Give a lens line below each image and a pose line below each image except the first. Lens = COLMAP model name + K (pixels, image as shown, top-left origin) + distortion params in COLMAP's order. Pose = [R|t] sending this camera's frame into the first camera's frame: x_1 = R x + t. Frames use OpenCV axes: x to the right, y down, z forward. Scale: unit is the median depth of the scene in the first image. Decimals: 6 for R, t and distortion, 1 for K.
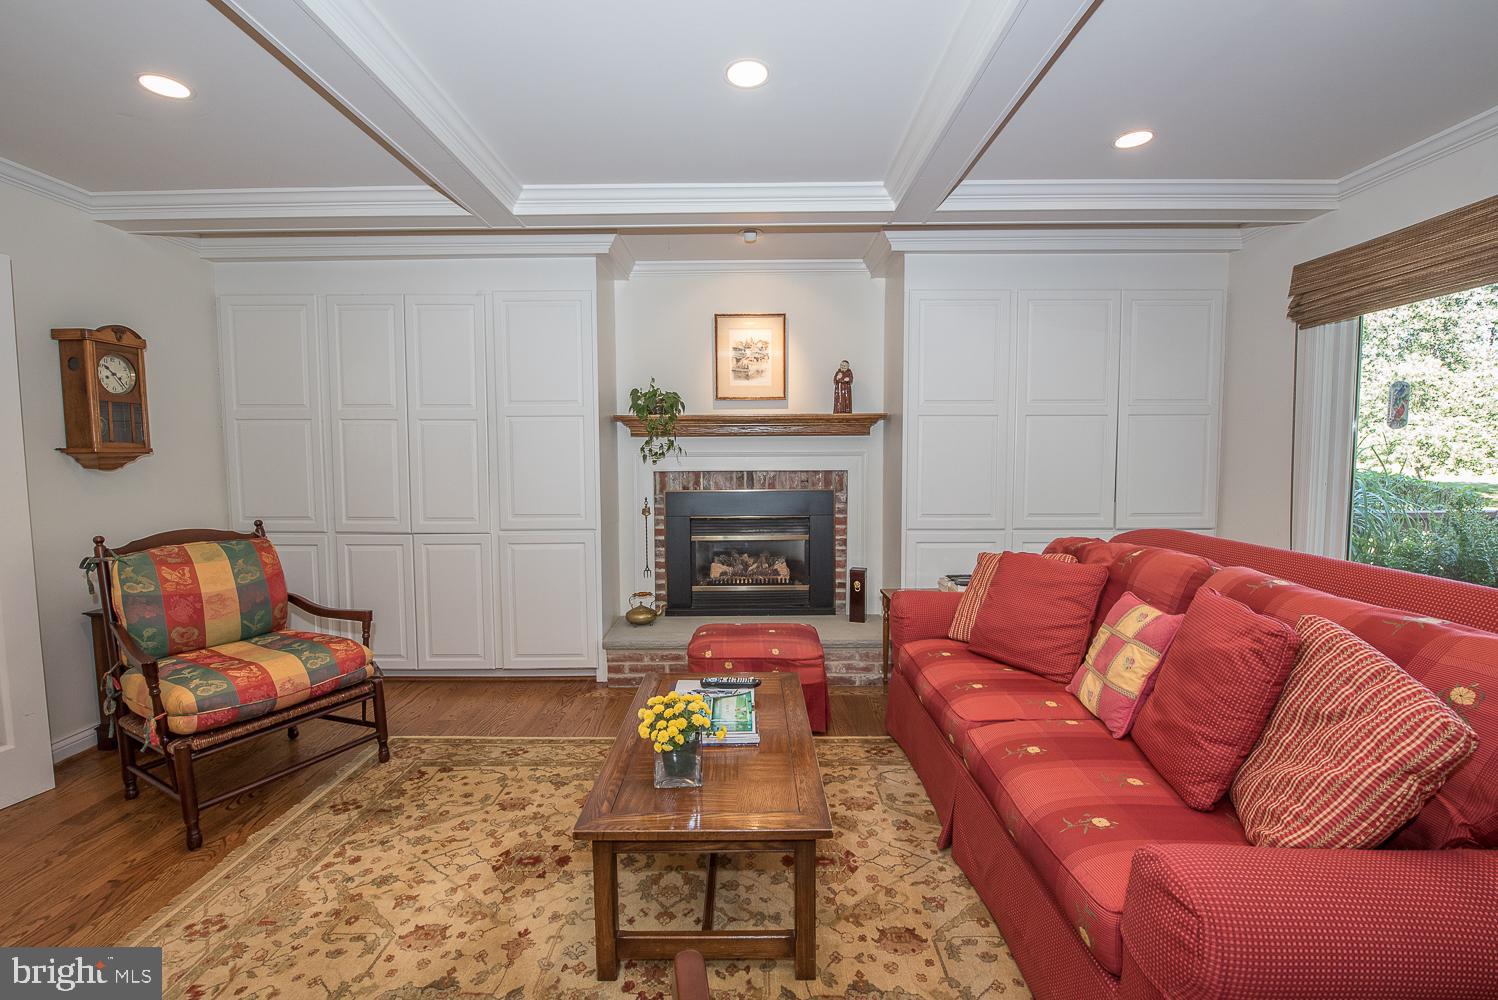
lens RADIAL K [[637.7, 0, 749.0], [0, 637.7, 500.8], [0, 0, 1]] dist [-0.017119, -0.001262]
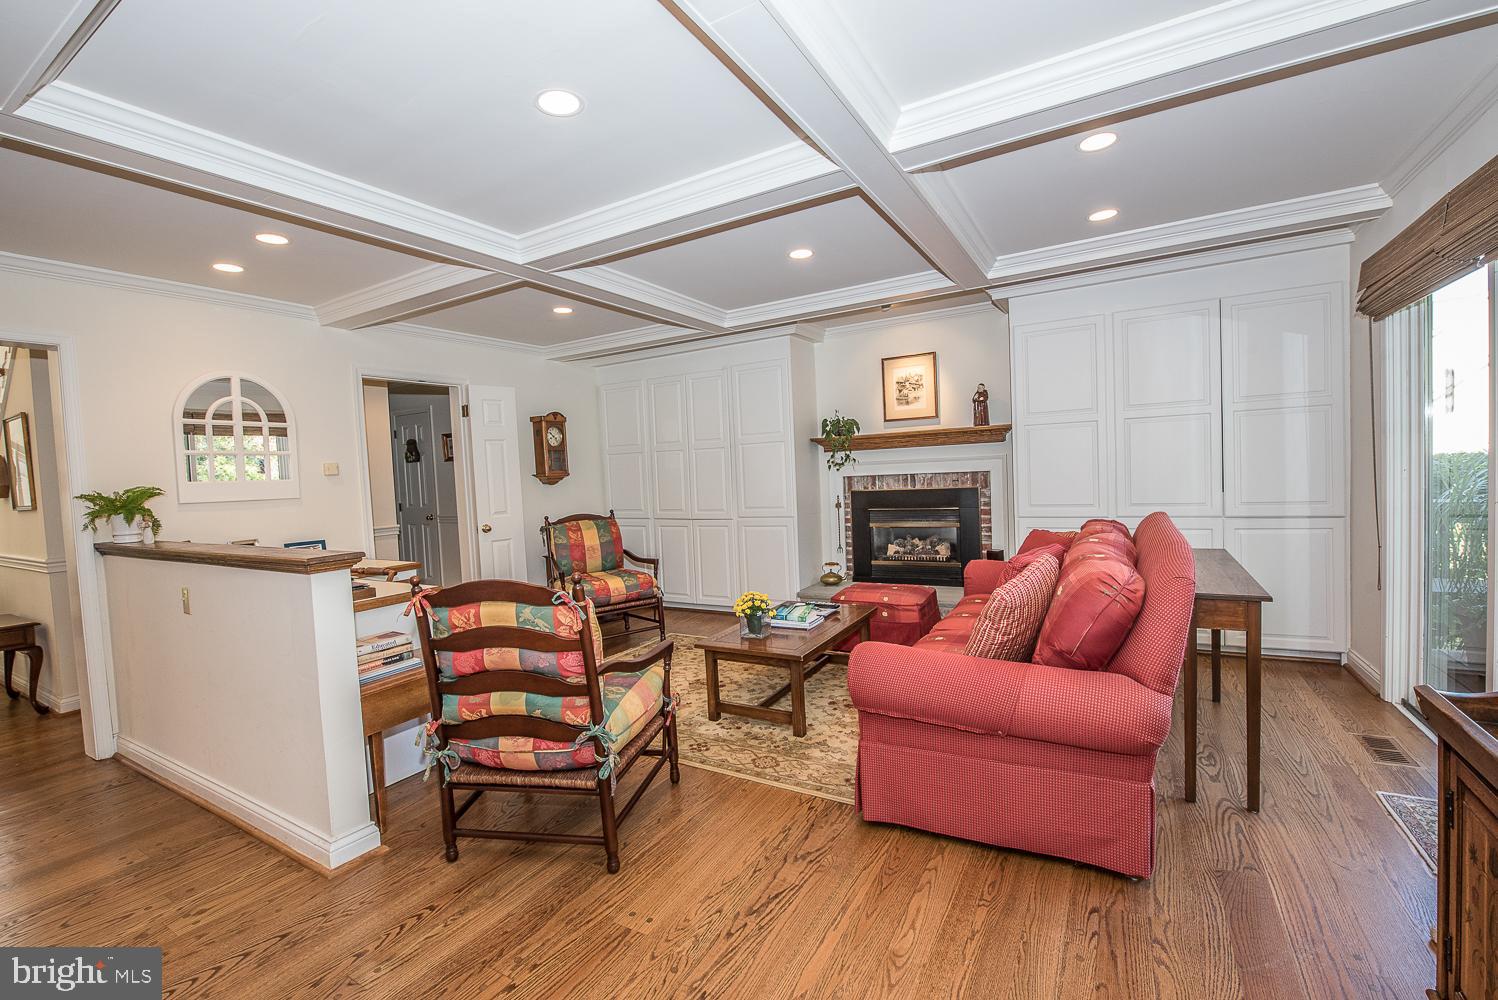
lens RADIAL K [[637.7, 0, 747.8], [0, 637.7, 498.4], [0, 0, 1]] dist [-0.017119, -0.001262]
pose [[0.864123, -0.013318, -0.503105, 0.392395], [0.007817, 0.999884, -0.013042, 0.018986], [0.503220, 0.007337, 0.864127, -0.321547]]
